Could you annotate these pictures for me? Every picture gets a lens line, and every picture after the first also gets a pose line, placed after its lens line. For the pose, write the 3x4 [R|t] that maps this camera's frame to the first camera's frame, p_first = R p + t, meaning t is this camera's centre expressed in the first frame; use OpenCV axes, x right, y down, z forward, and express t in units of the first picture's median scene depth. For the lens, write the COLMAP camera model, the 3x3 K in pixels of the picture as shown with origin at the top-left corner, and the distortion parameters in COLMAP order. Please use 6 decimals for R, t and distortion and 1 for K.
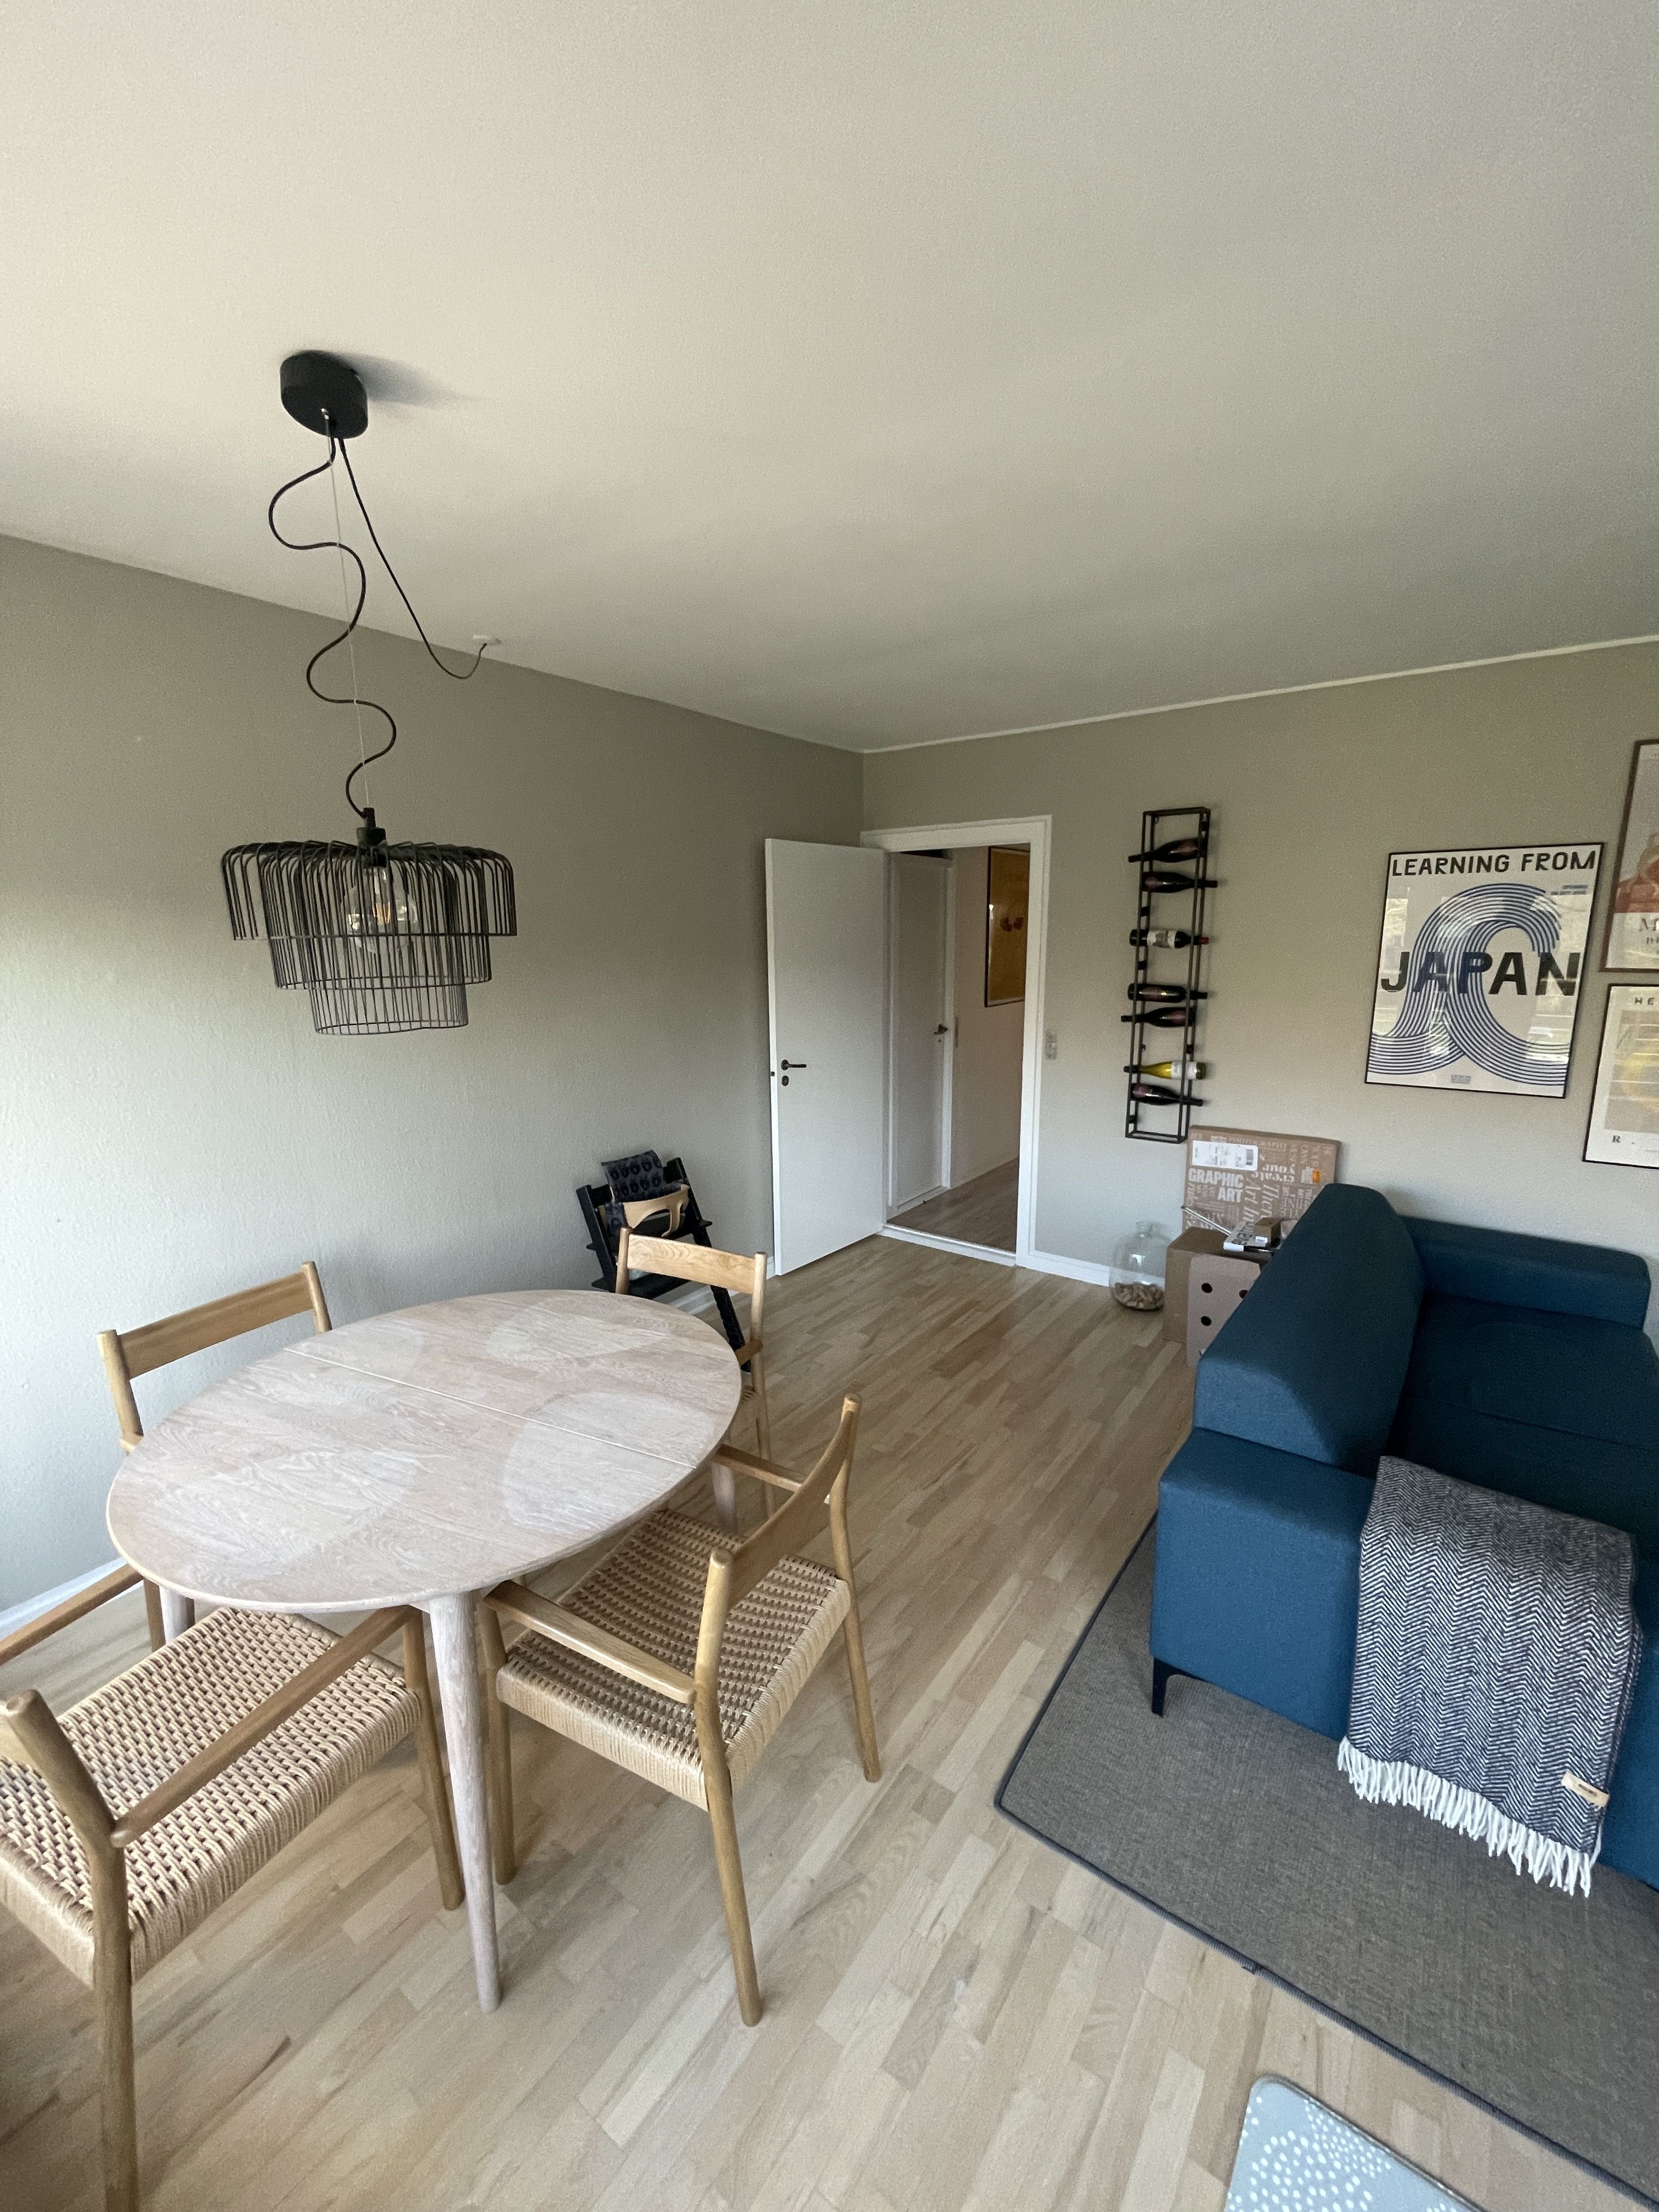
lens RADIAL K [[896.2, 0, 829.0], [0, 896.2, 1113.2], [0, 0, 1]] dist [-0.000781, -0.001065]
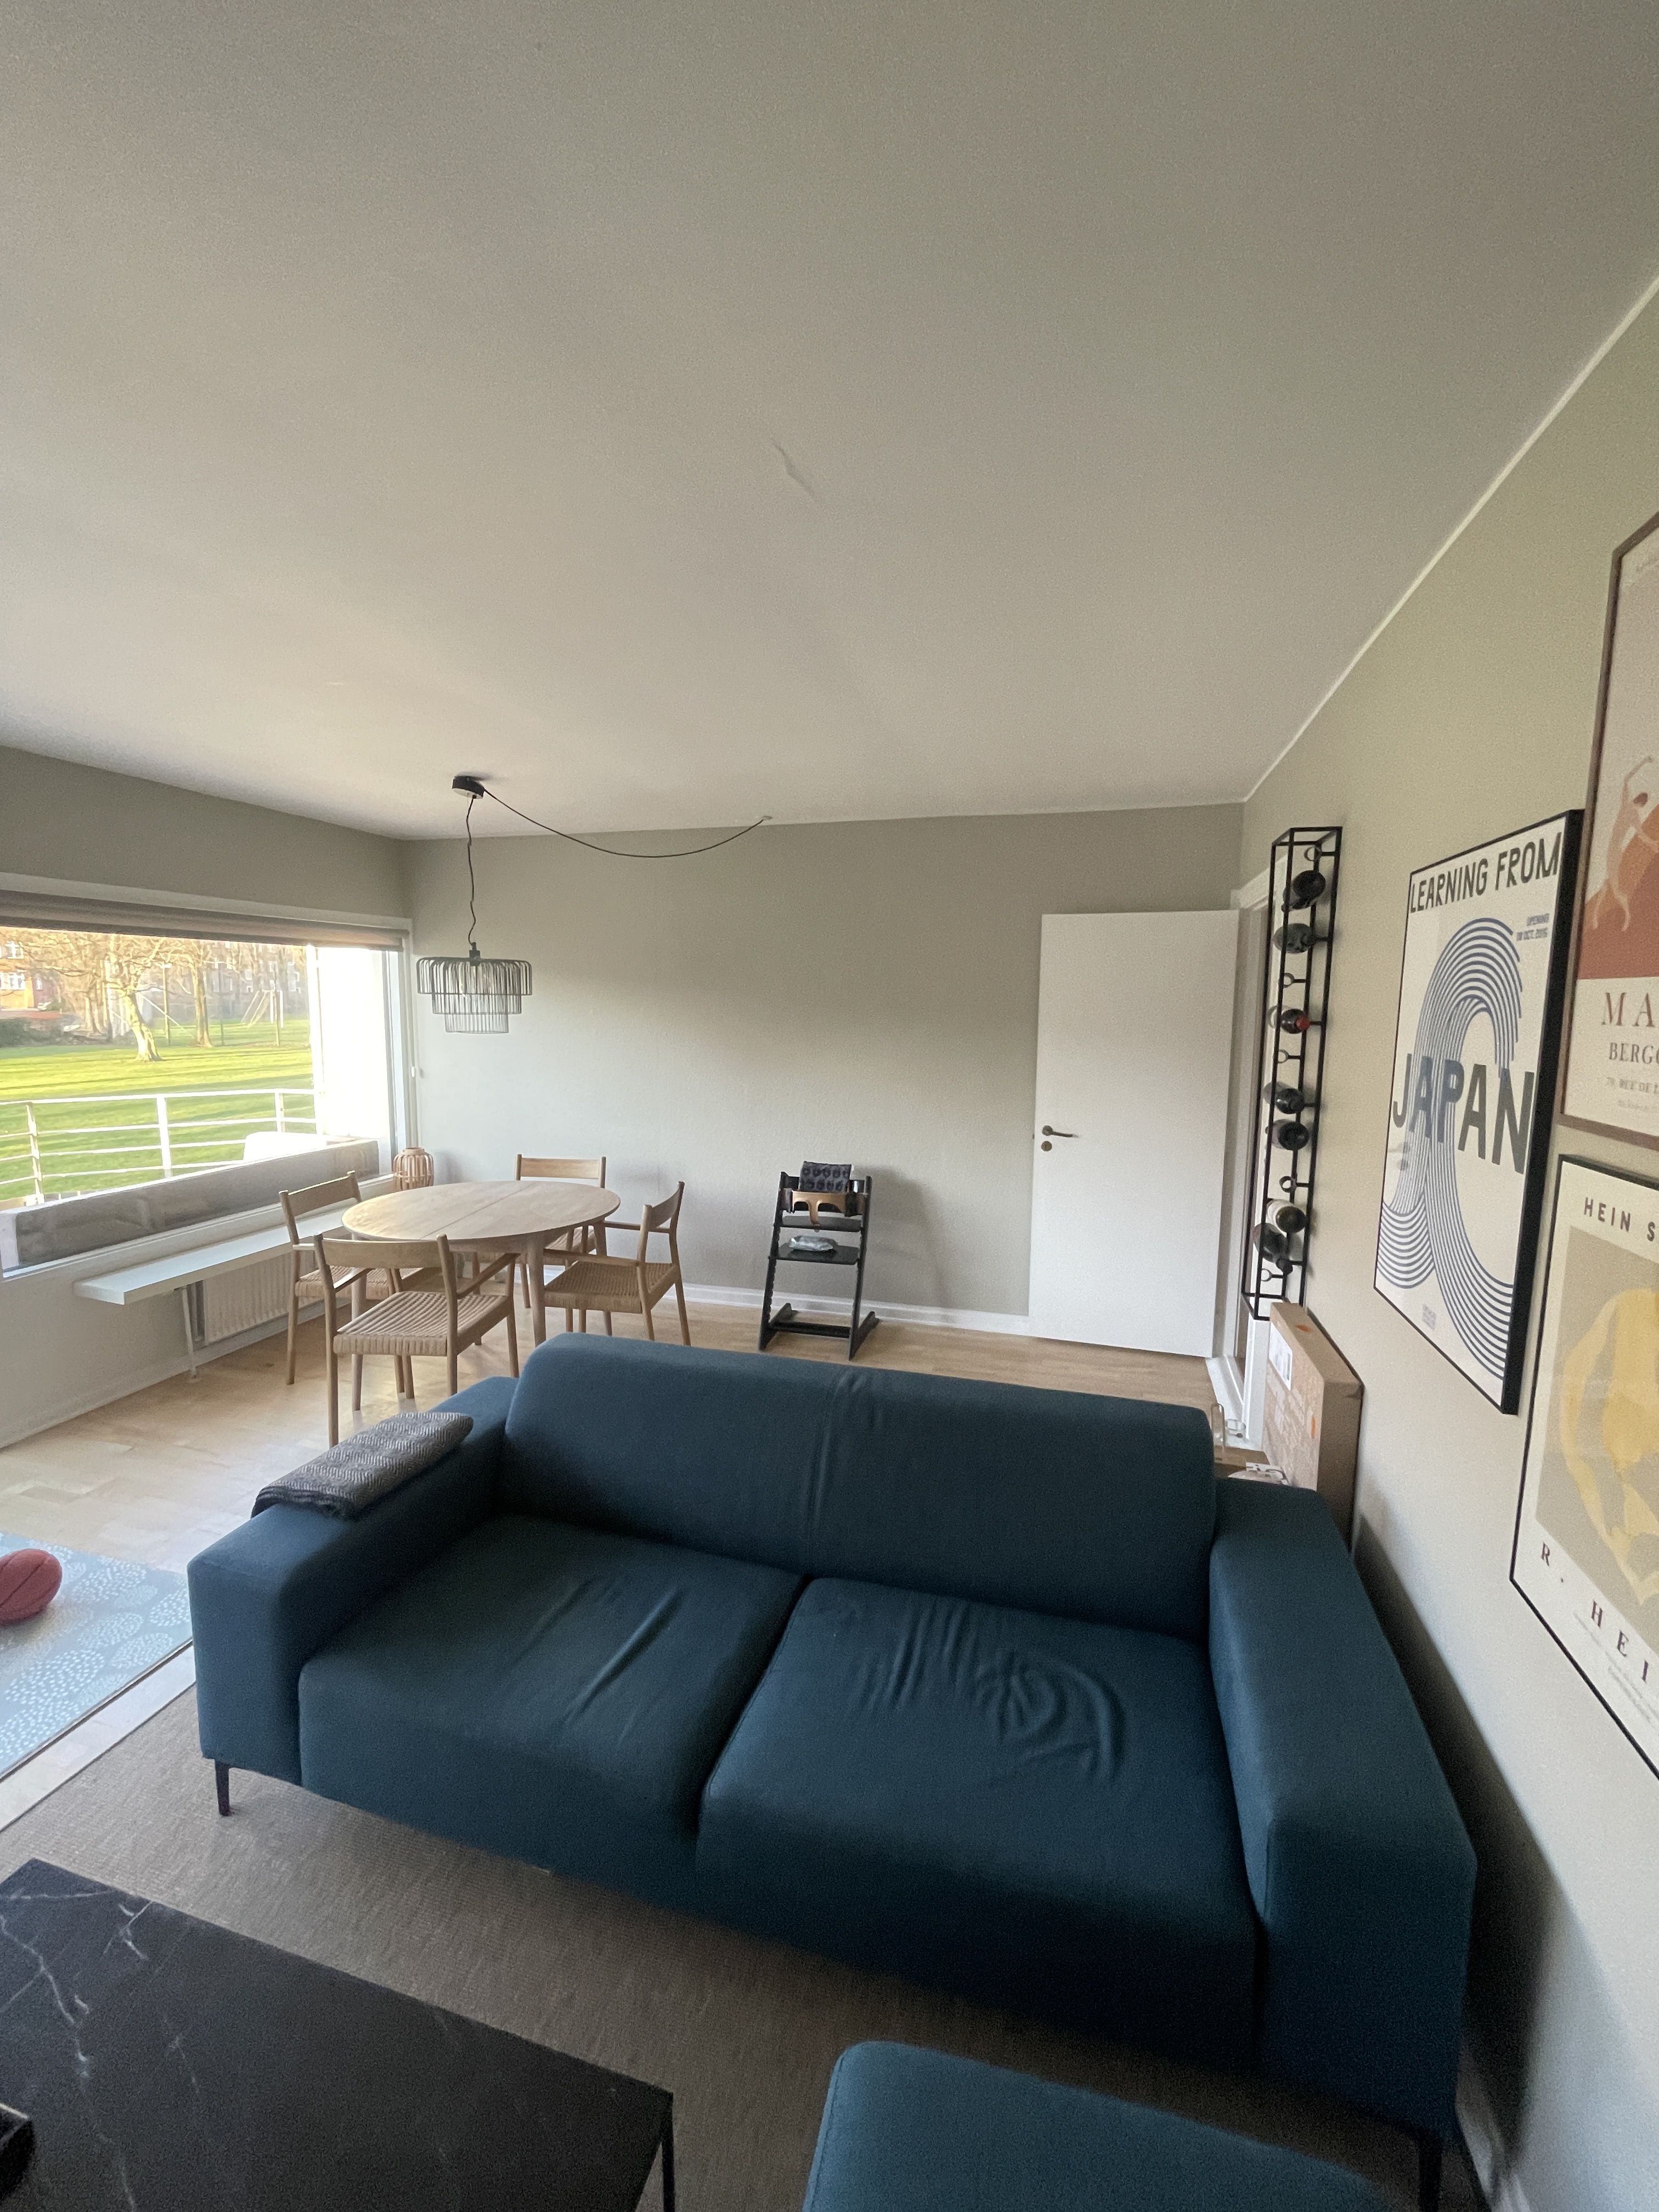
lens RADIAL K [[896.2, 0, 826.7], [0, 896.2, 1106.7], [0, 0, 1]] dist [-0.000781, -0.001065]
pose [[0.354972, 0.121490, -0.926949, 1.332329], [-0.202617, 0.977951, 0.050583, -0.135070], [0.912656, 0.169860, 0.371761, 0.642055]]
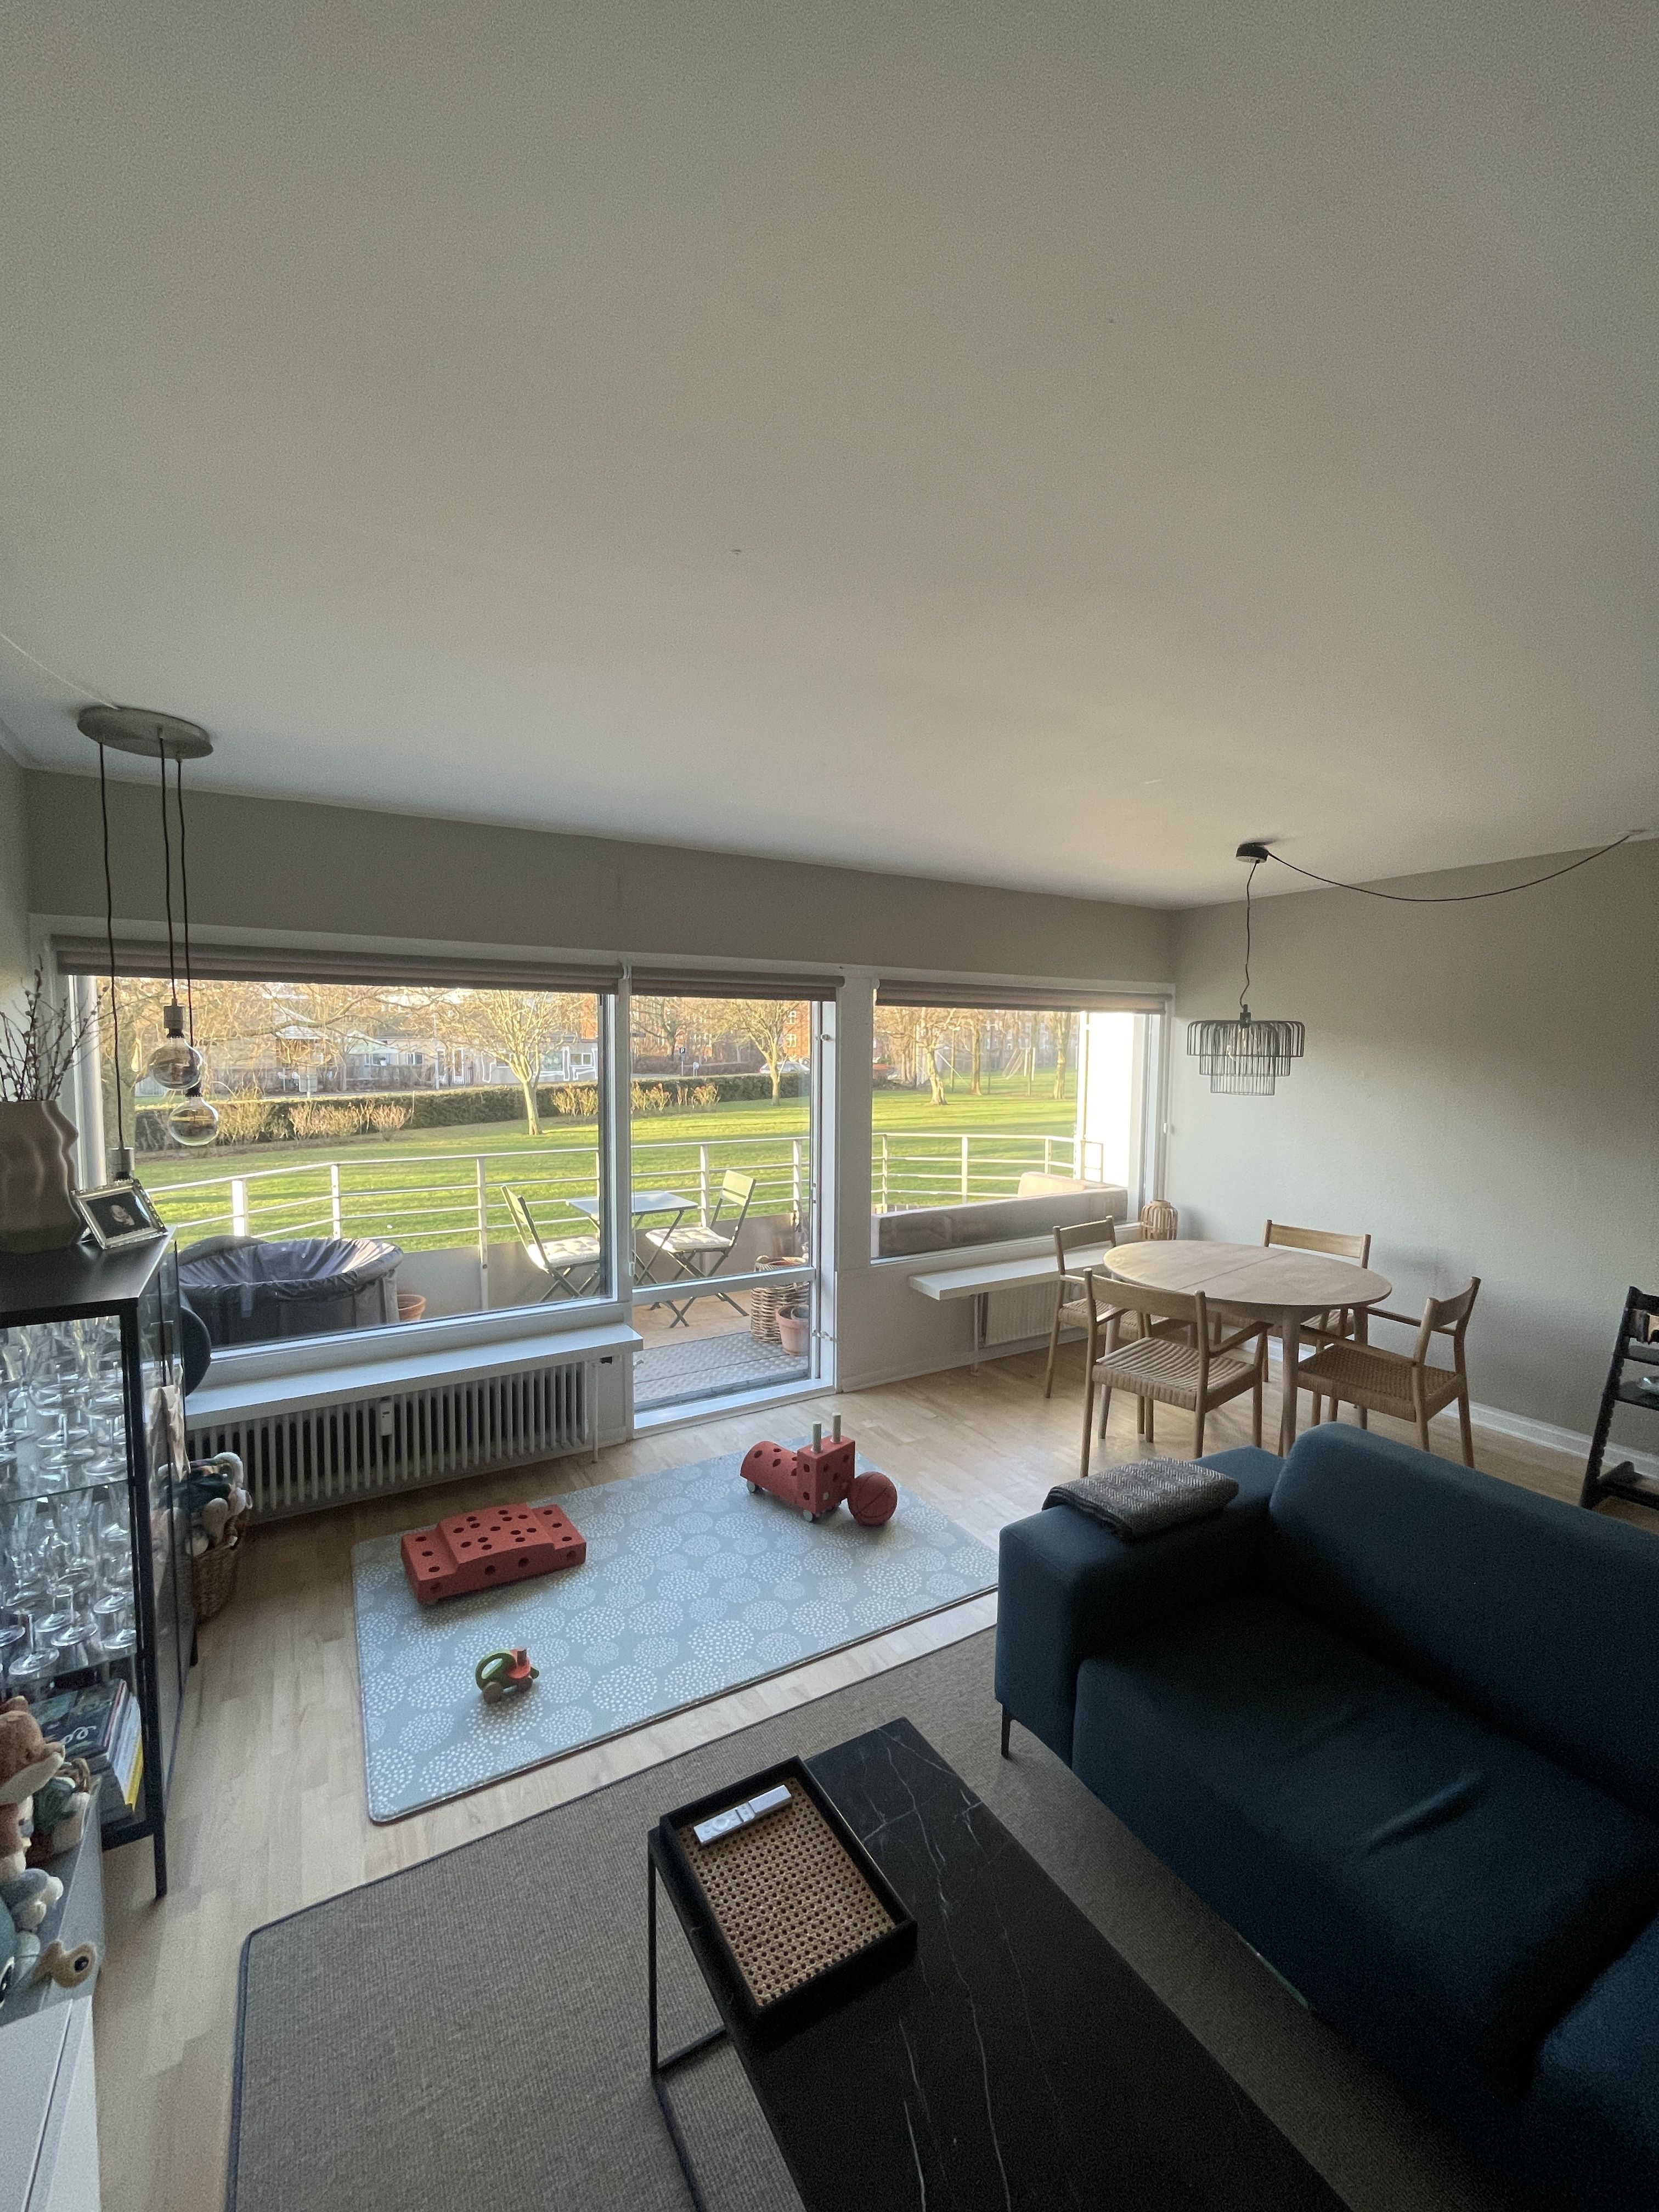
lens RADIAL K [[896.2, 0, 831.2], [0, 896.2, 1107.0], [0, 0, 1]] dist [-0.000781, -0.001065]
pose [[-0.381716, 0.064272, -0.922042, 1.367285], [-0.195095, 0.969500, 0.148348, -0.128921], [0.903455, 0.236513, -0.357535, 0.562803]]
